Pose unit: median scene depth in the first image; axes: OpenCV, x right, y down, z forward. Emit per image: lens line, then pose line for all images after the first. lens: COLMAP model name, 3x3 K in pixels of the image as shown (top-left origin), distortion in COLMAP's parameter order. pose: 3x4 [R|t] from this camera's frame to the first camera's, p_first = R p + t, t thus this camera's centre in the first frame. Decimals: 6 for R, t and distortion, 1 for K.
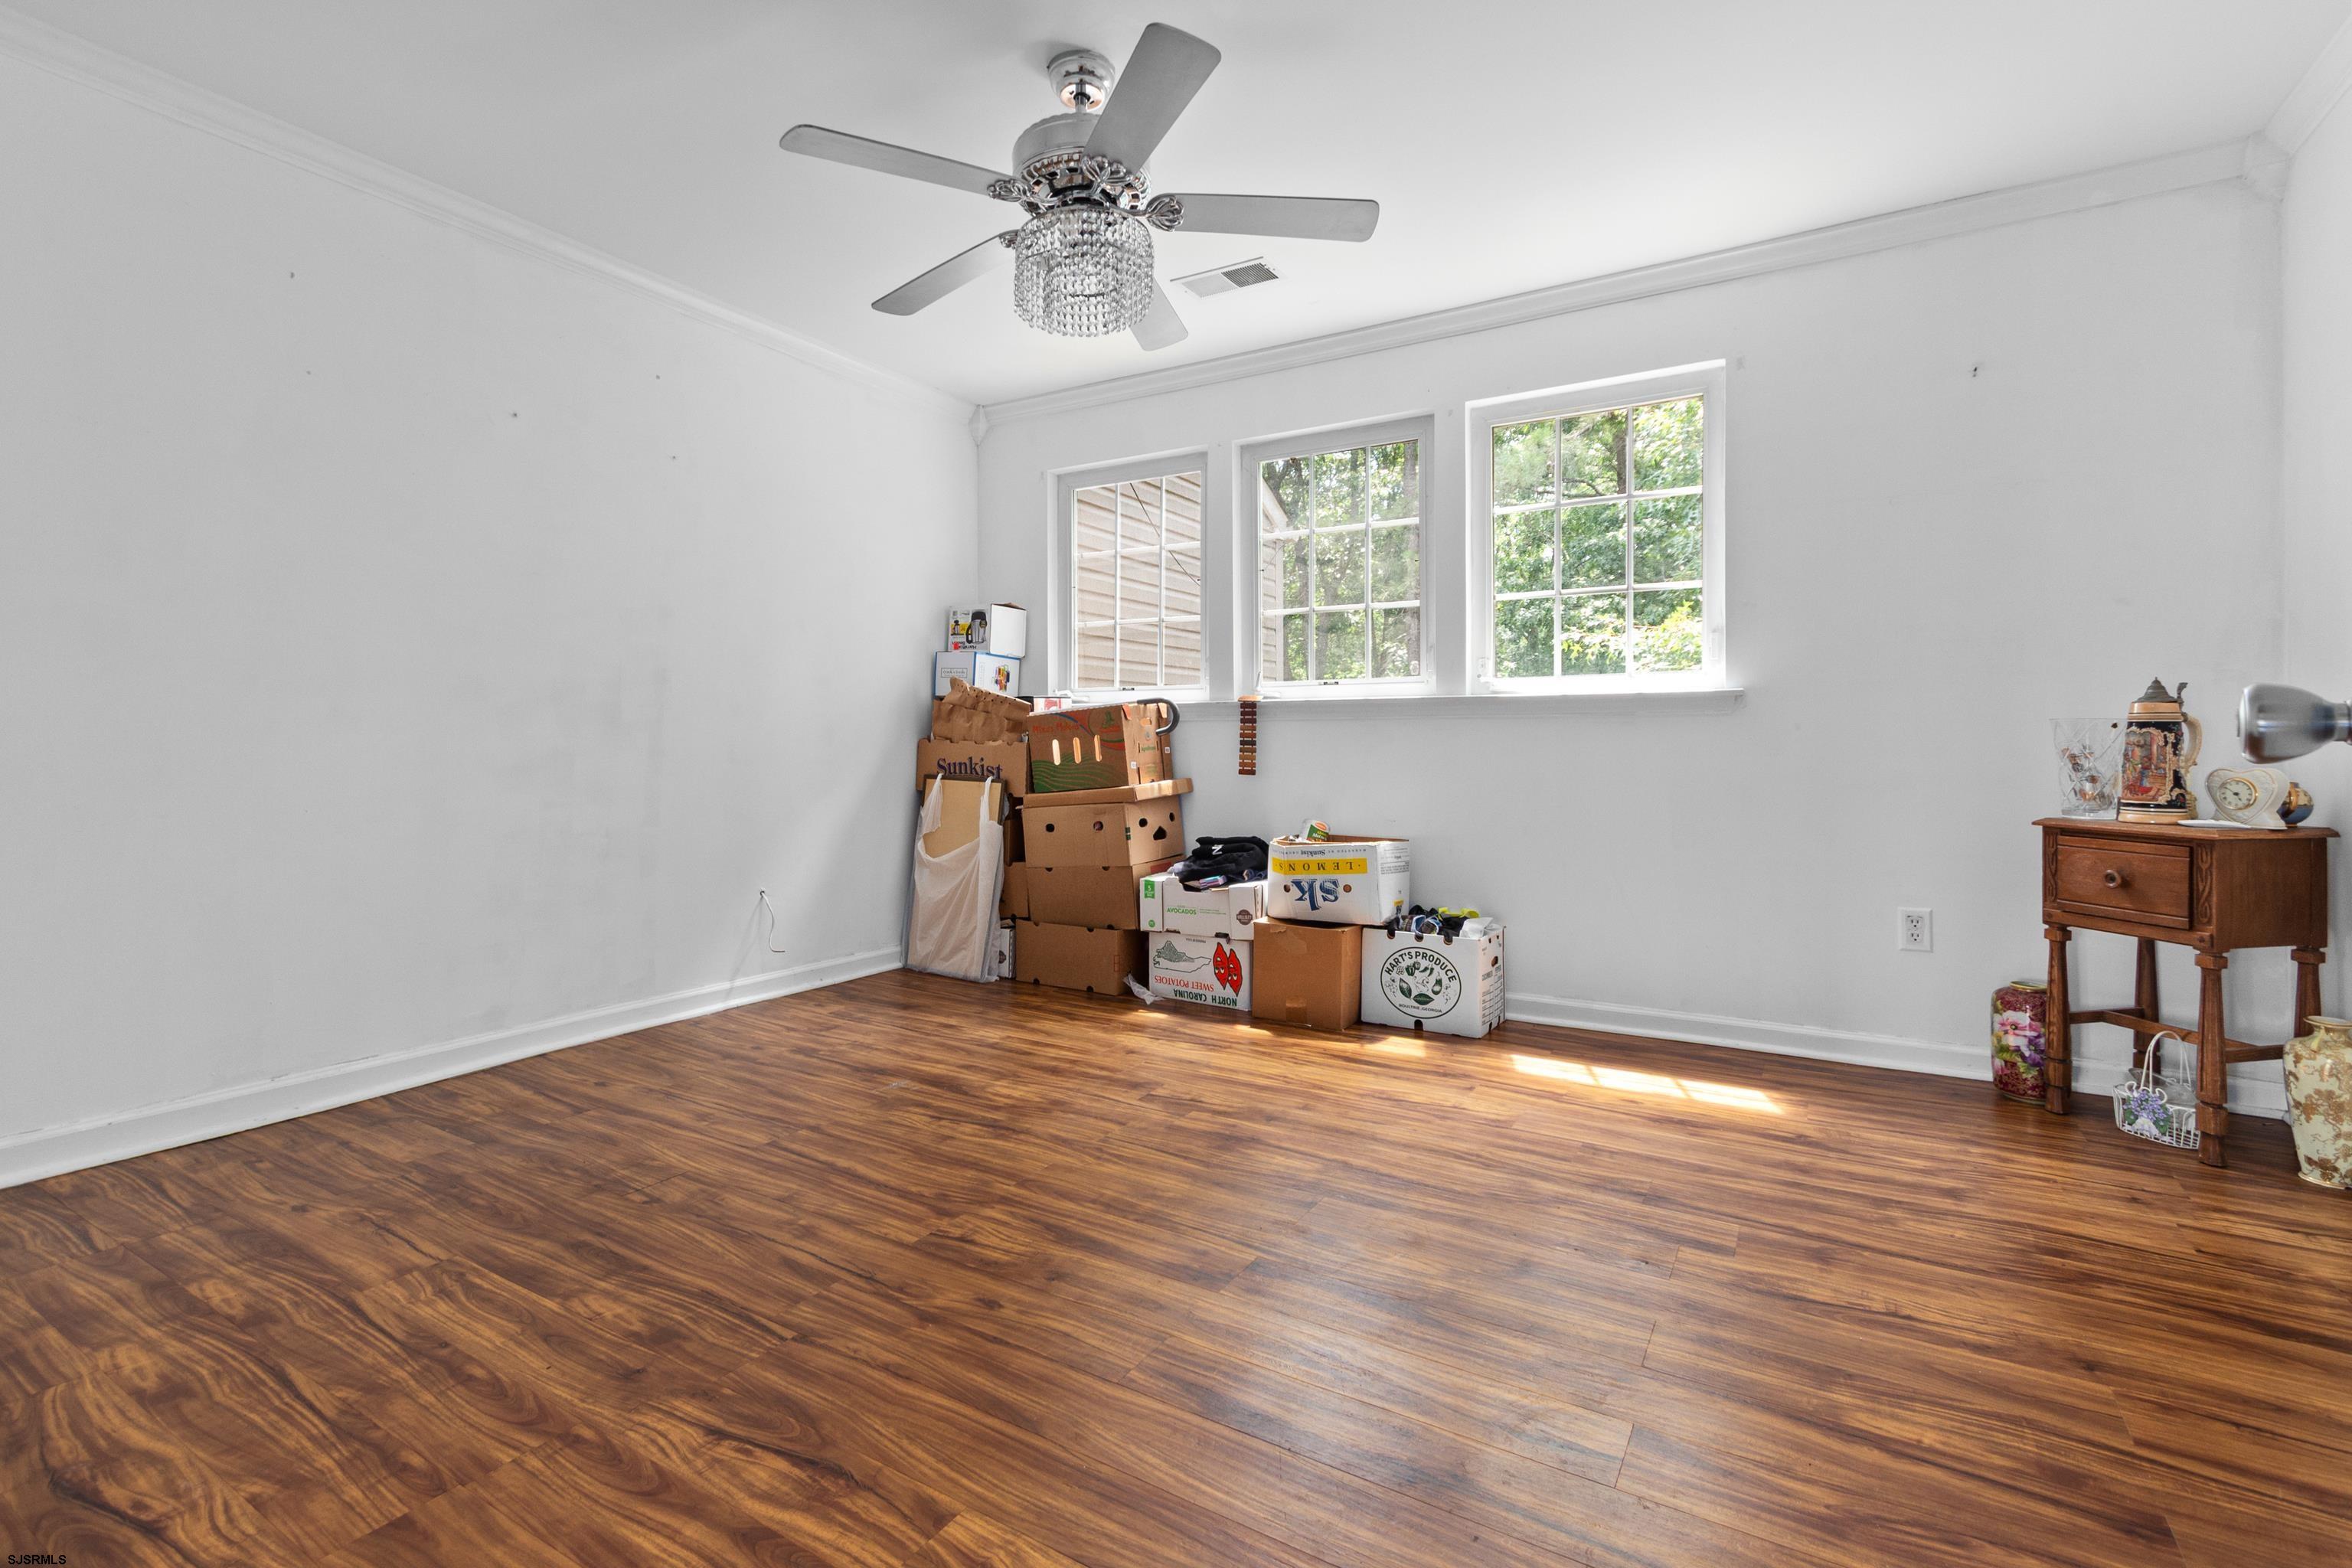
lens RADIAL K [[1054.6, 0, 1168.3], [0, 1054.6, 732.9], [0, 0, 1]] dist [0.004246, -0.000297]
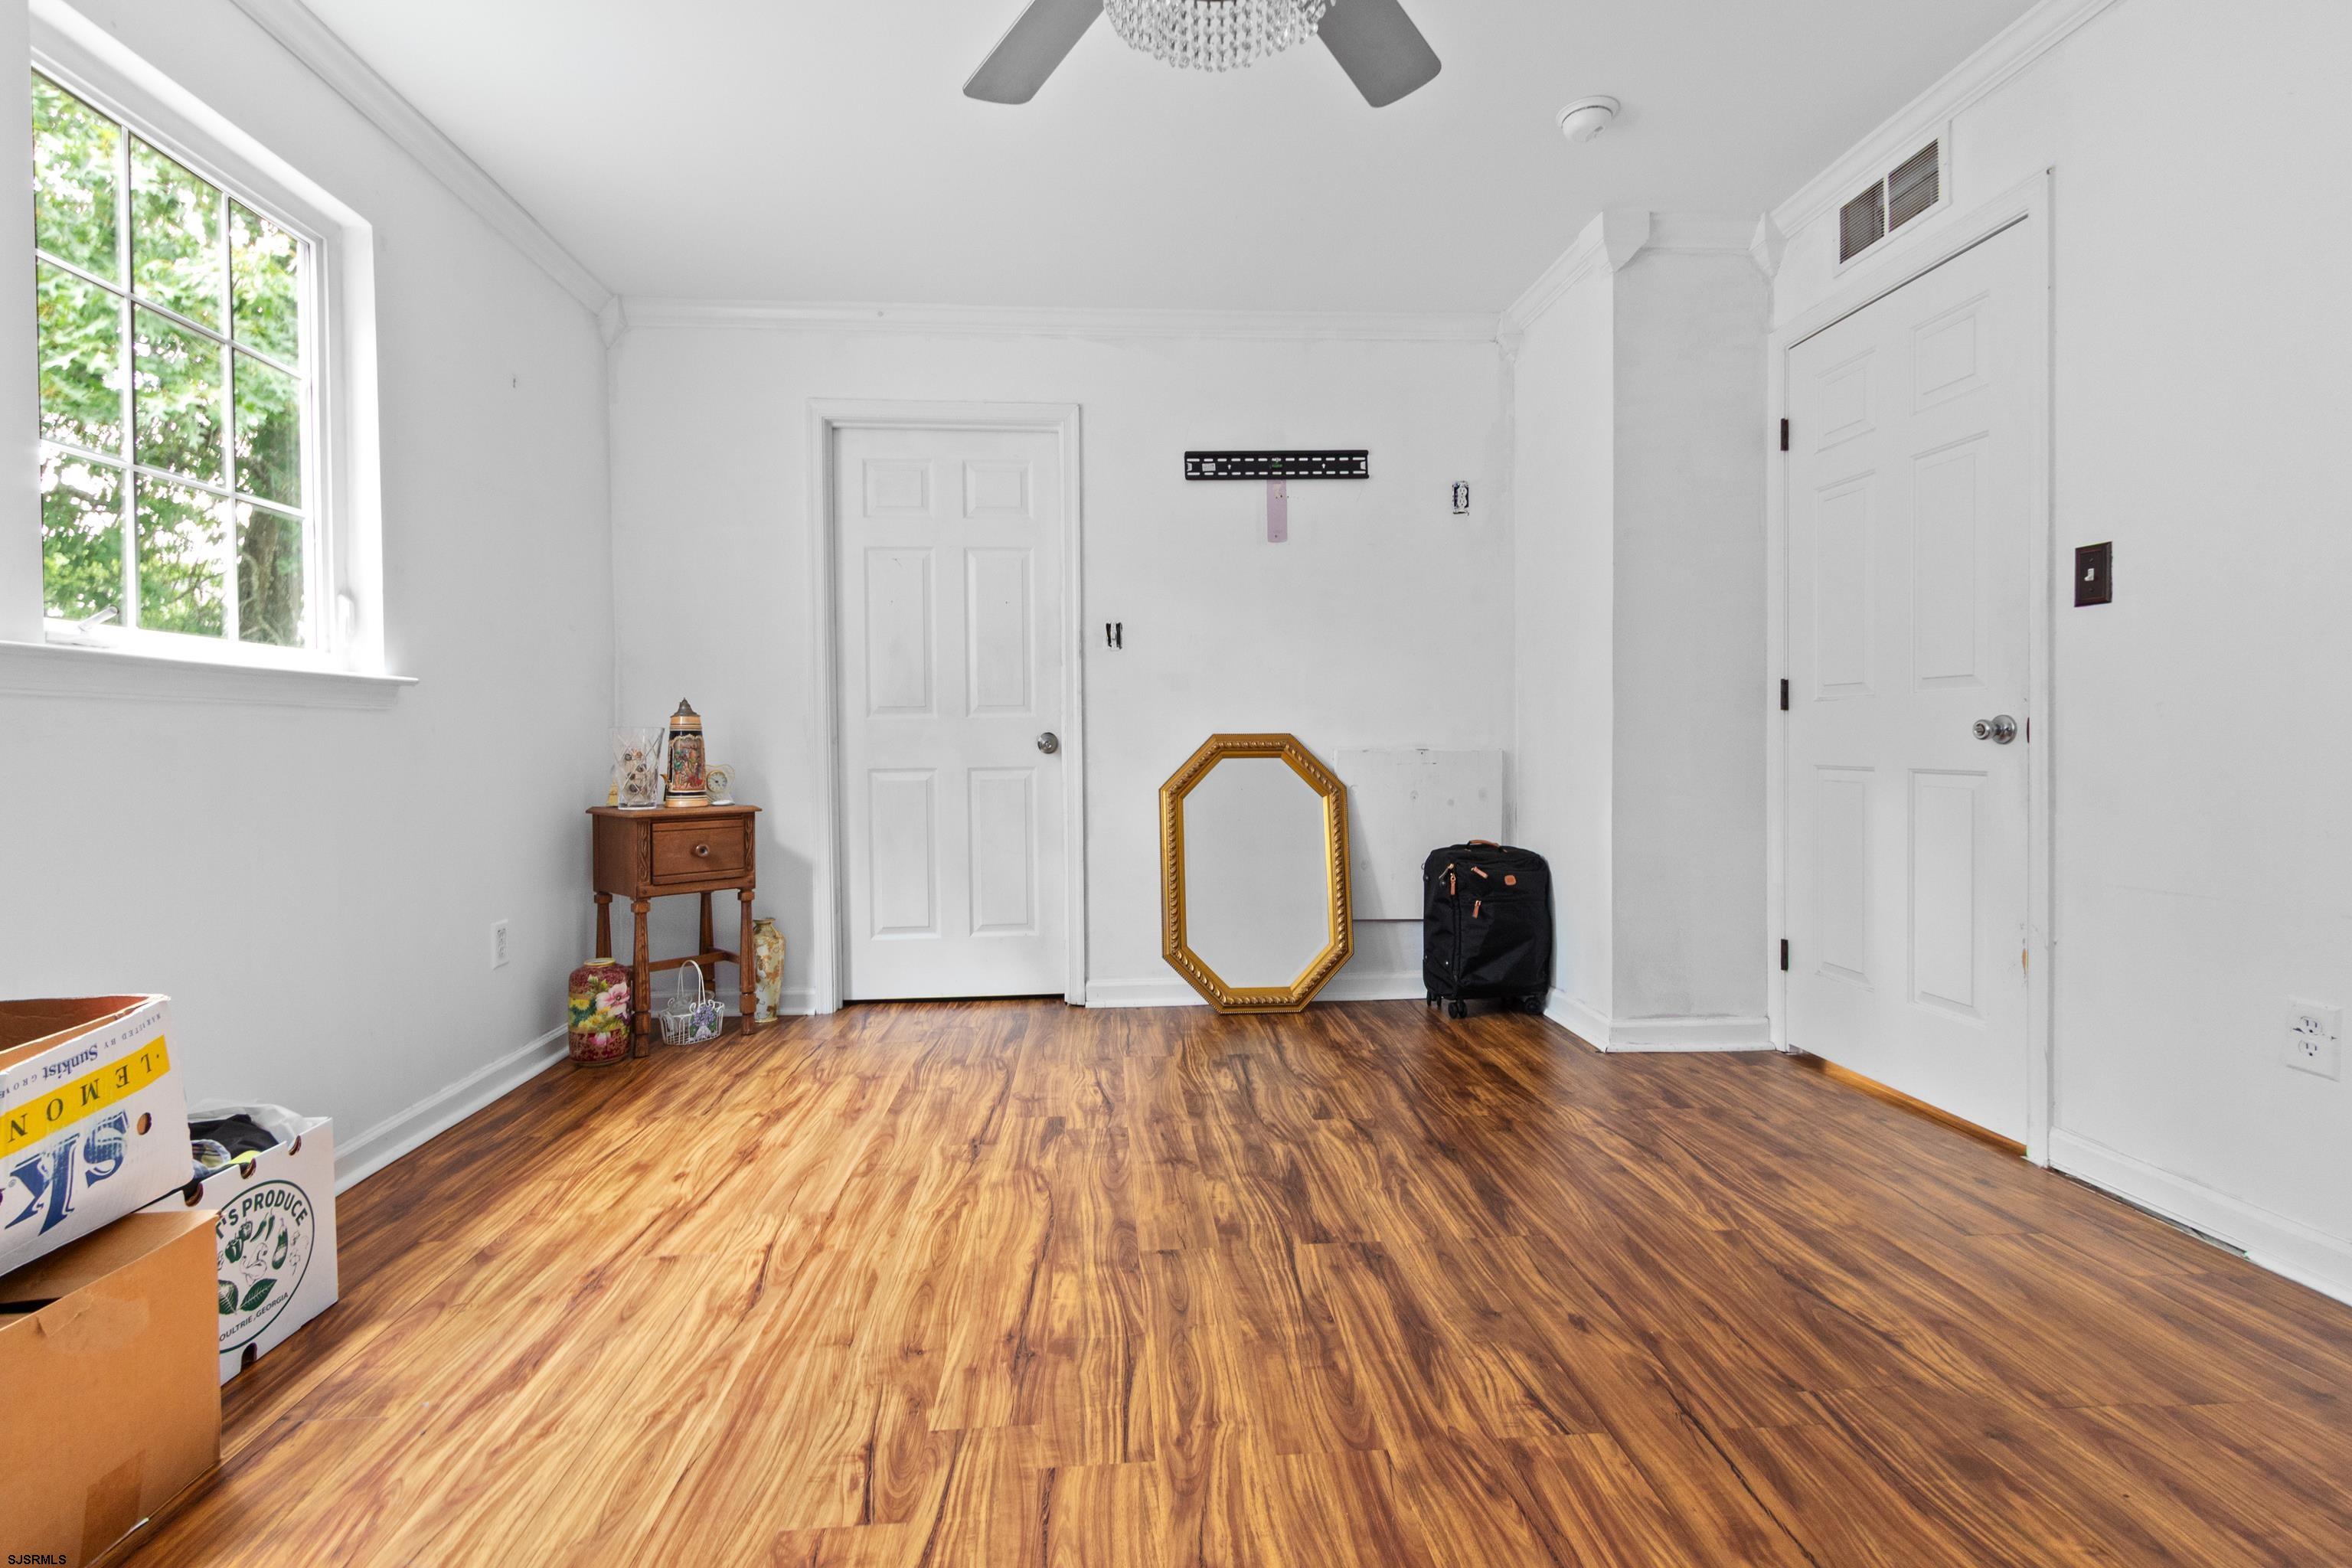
lens RADIAL K [[1077.9, 0, 1155.2], [0, 1077.9, 780.4], [0, 0, 1]] dist [0.004746, -0.000342]
pose [[-0.563770, -0.024970, 0.825554, -0.454016], [0.000372, 0.999535, 0.030486, 0.010249], [-0.825932, 0.017494, -0.563499, 1.127010]]
